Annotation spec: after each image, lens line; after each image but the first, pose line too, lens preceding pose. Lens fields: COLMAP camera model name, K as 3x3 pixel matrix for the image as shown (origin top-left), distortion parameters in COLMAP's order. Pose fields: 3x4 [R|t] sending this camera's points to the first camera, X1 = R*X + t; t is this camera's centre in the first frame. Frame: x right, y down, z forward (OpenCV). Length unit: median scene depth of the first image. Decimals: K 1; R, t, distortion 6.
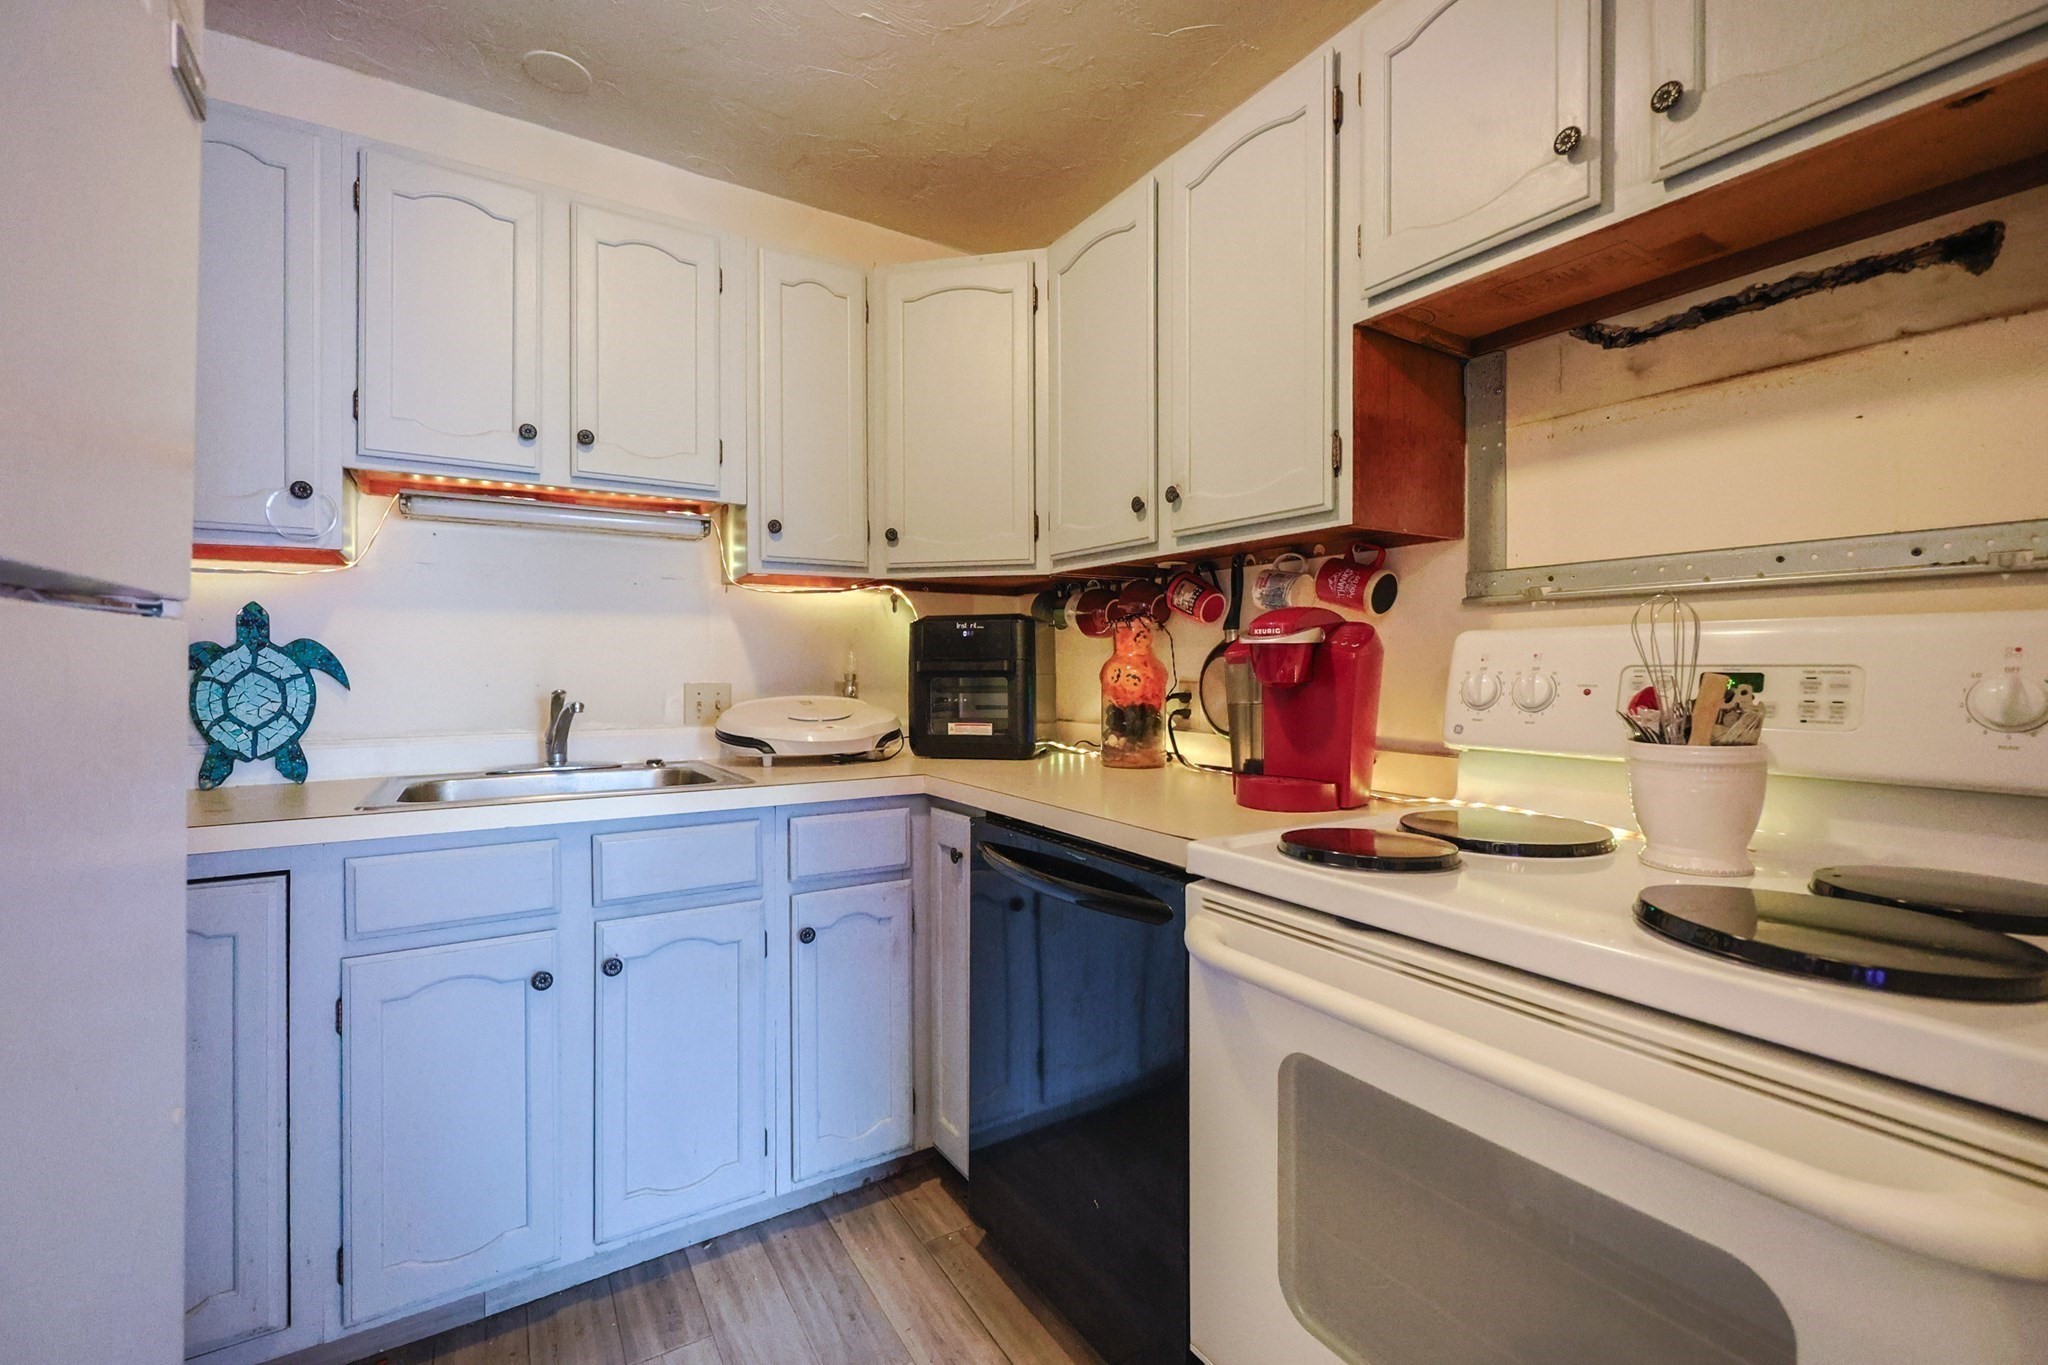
lens RADIAL K [[889.7, 0, 1035.9], [0, 889.7, 663.5], [0, 0, 1]] dist [-0.001190, -0.000192]
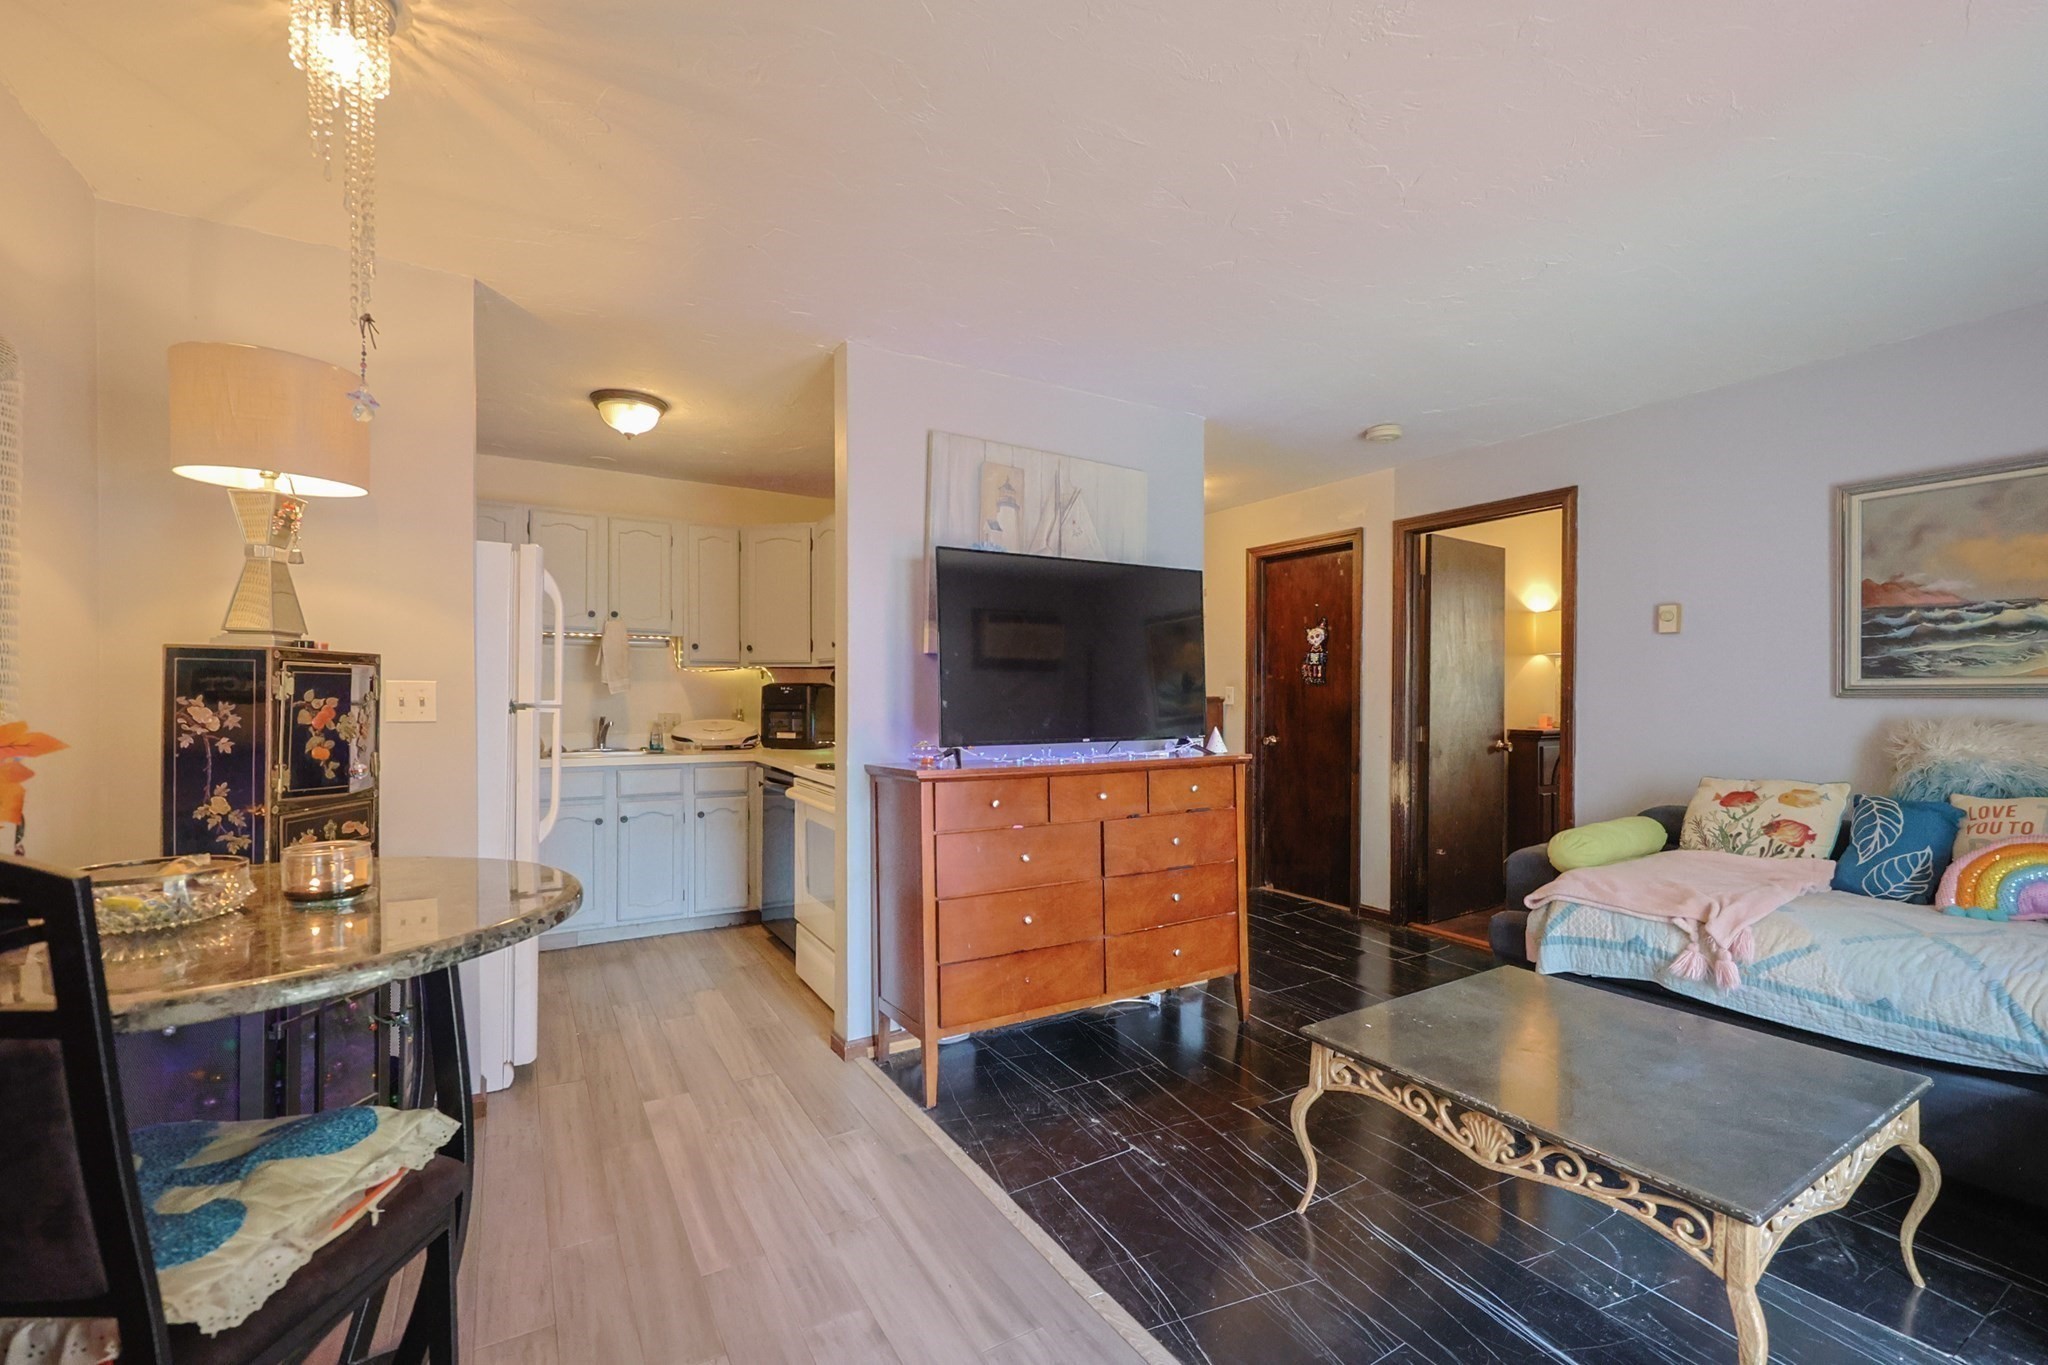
lens RADIAL K [[889.7, 0, 1039.8], [0, 889.7, 691.6], [0, 0, 1]] dist [-0.001190, -0.000192]
pose [[0.999897, 0.008500, -0.011596, 0.732069], [-0.008395, 0.999924, 0.009078, -0.075164], [0.011673, -0.008979, 0.999892, -1.513650]]
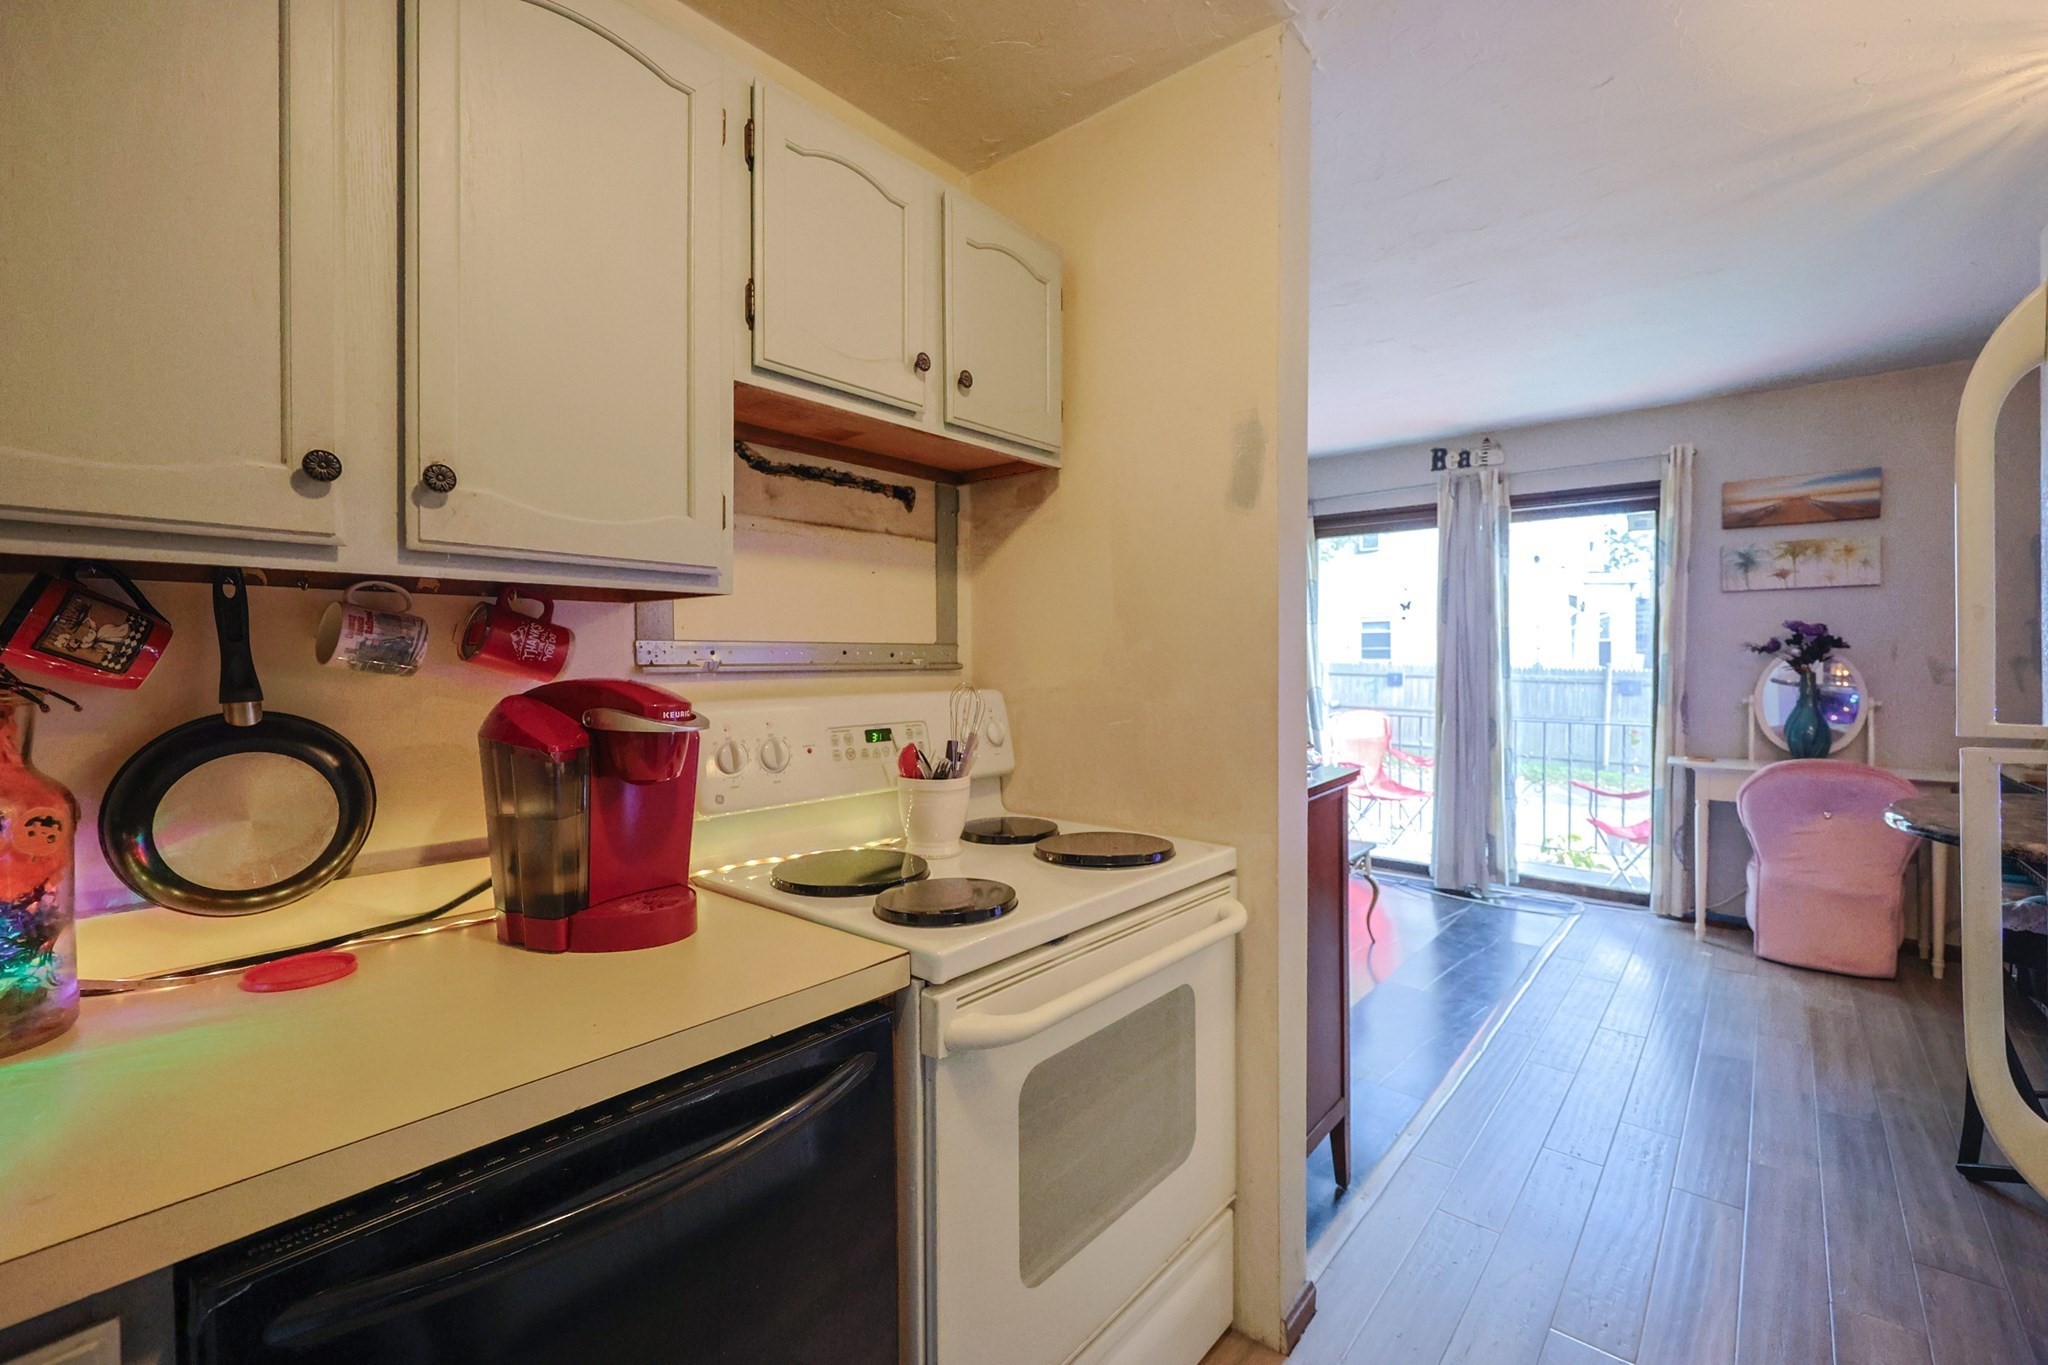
lens RADIAL K [[889.7, 0, 1009.4], [0, 889.7, 671.9], [0, 0, 1]] dist [-0.001190, -0.000192]
pose [[-0.291569, -0.013968, 0.956448, -0.521156], [-0.000022, 0.999893, 0.014596, -0.075849], [-0.956550, 0.004234, -0.291539, 0.838211]]
